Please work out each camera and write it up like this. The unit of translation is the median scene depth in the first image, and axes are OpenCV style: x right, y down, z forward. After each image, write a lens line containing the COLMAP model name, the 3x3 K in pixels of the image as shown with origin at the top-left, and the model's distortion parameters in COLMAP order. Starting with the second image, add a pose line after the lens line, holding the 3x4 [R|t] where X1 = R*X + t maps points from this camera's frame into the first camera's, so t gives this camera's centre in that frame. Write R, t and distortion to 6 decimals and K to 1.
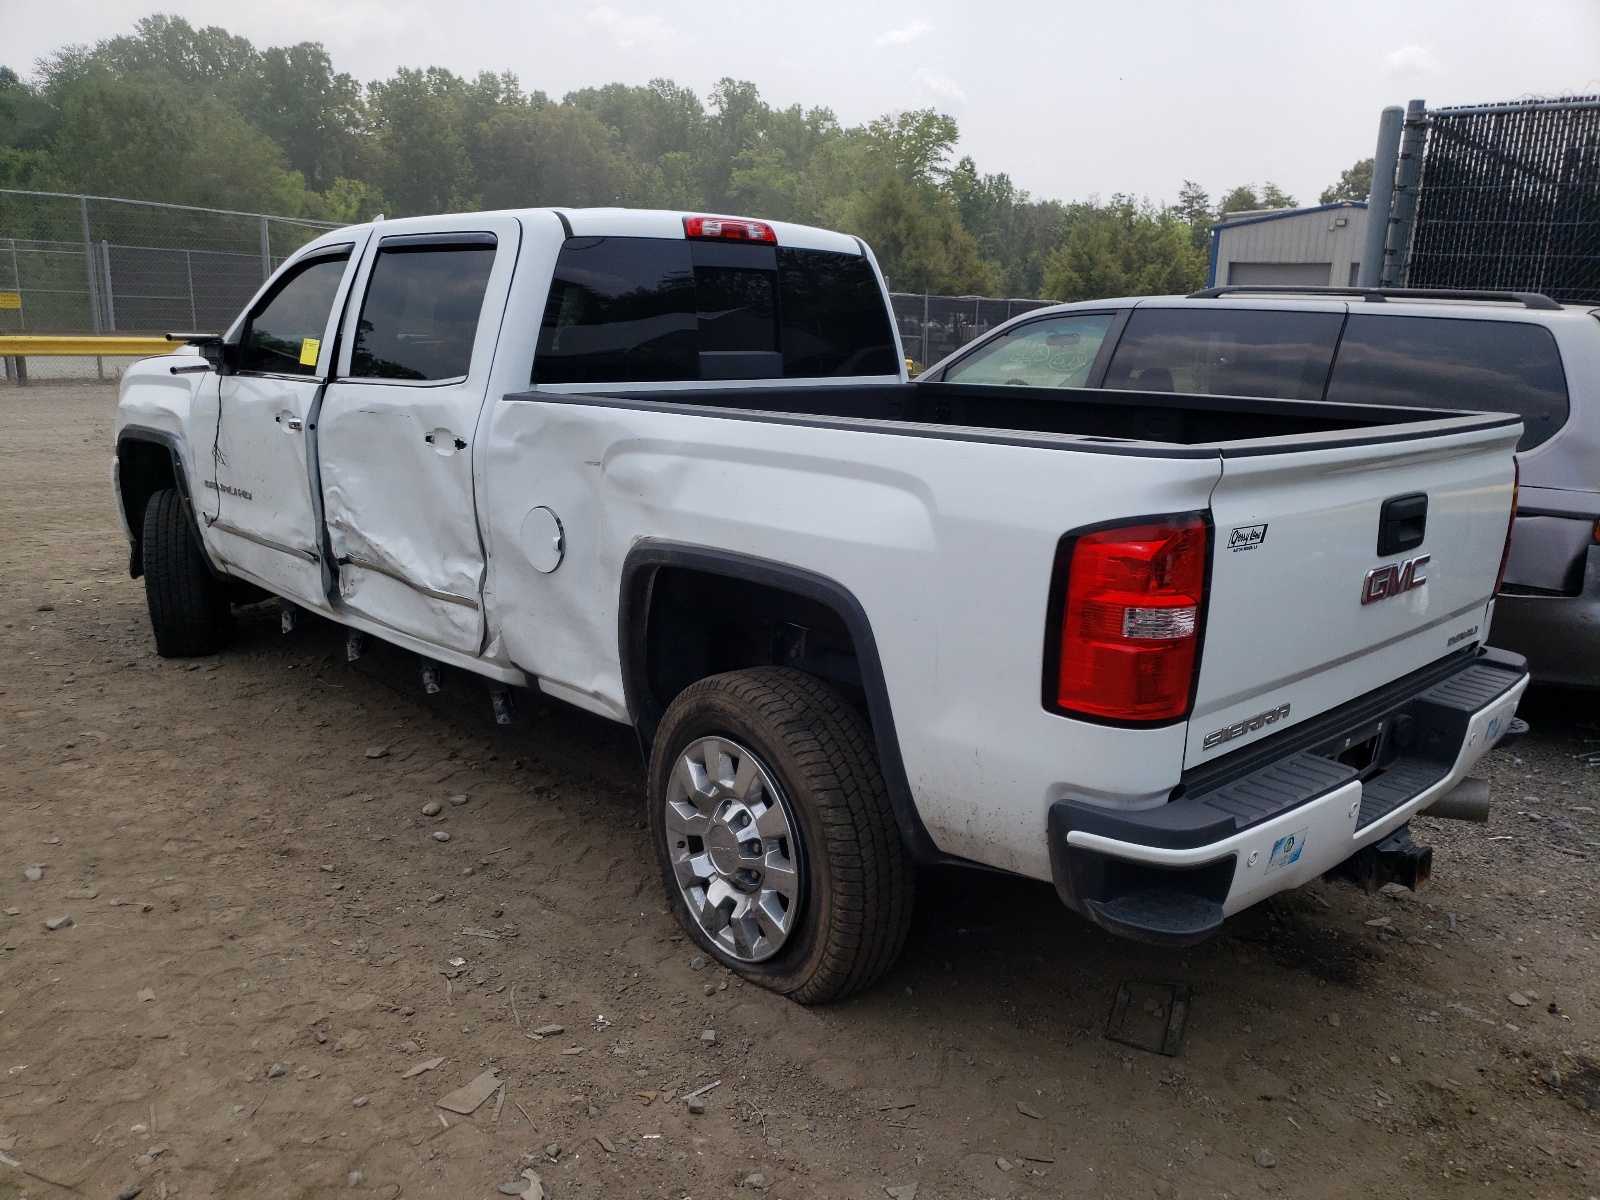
lens RADIAL K [[1289.6, 0, 800.0], [0, 1289.6, 600.0], [0, 0, 1]] dist [-0.002301, 0.007948]
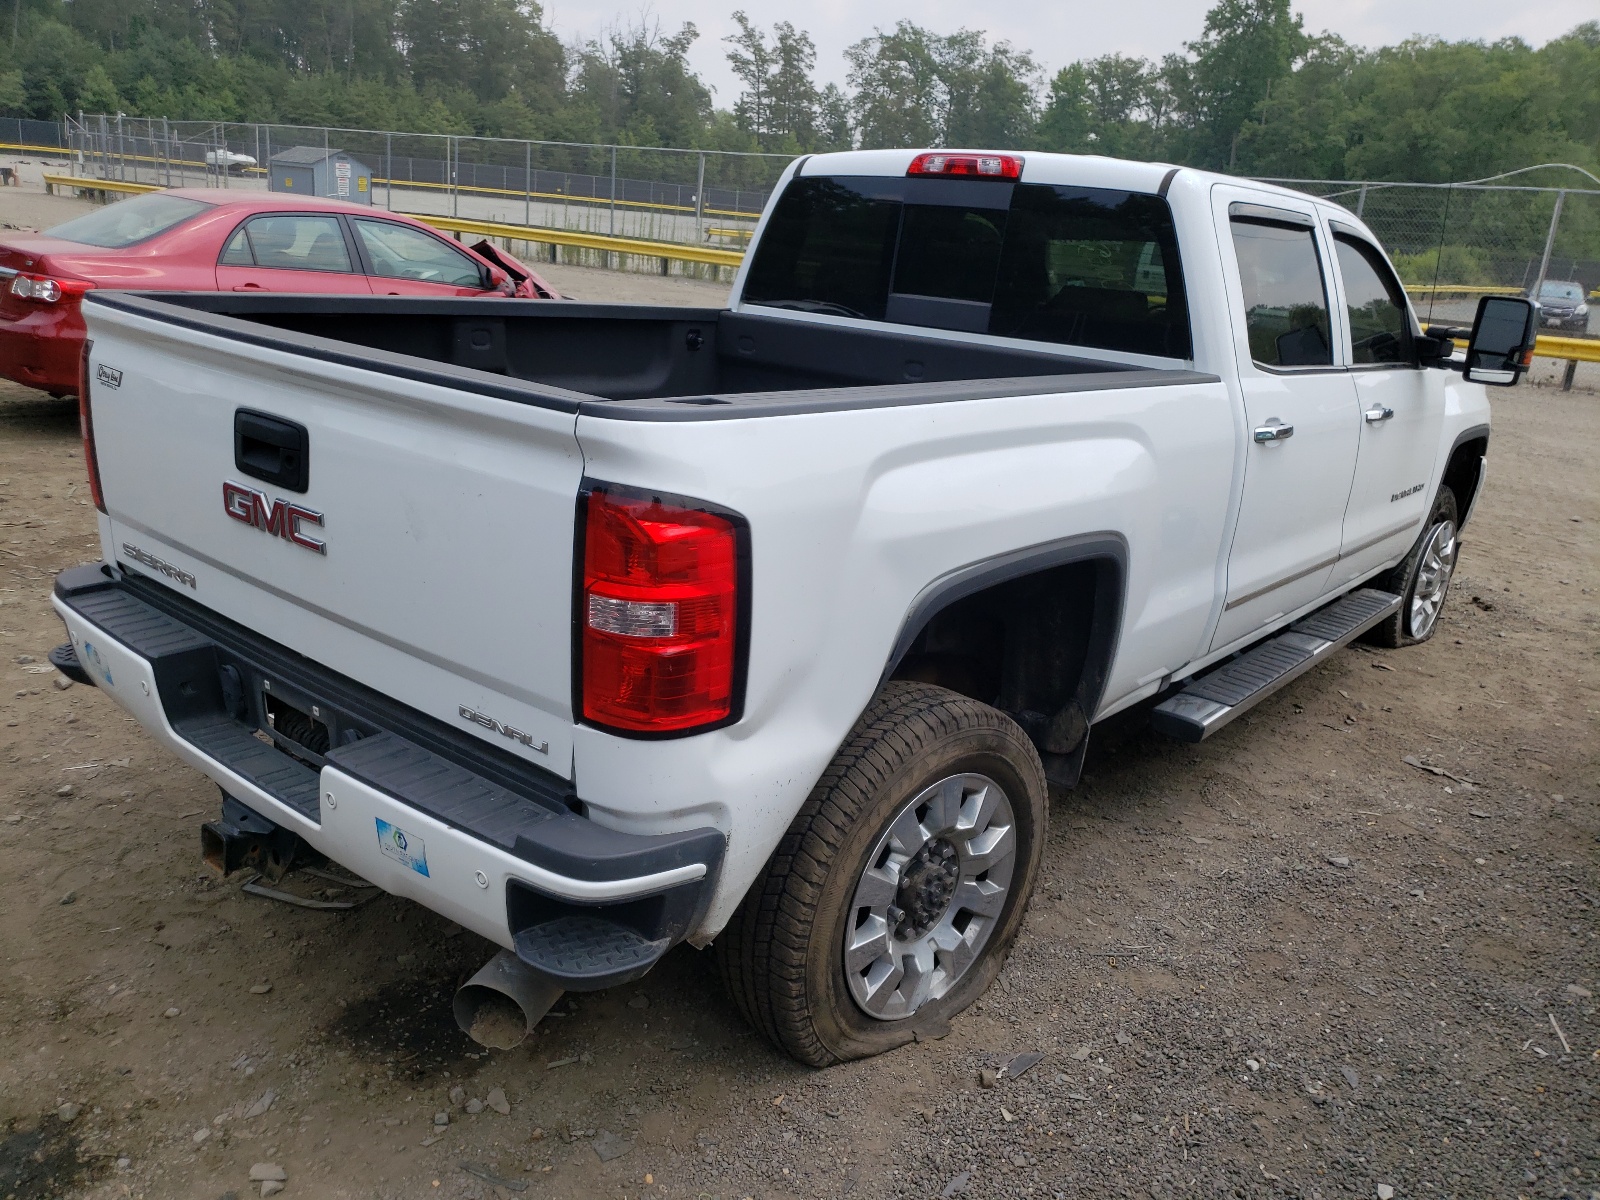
lens RADIAL K [[1289.6, 0, 800.0], [0, 1289.6, 600.0], [0, 0, 1]] dist [-0.002301, 0.007948]
pose [[0.106027, 0.258027, -0.960302, 0.900282], [-0.290667, 0.931607, 0.218225, -0.167946], [0.950932, 0.255990, 0.173776, 0.820190]]
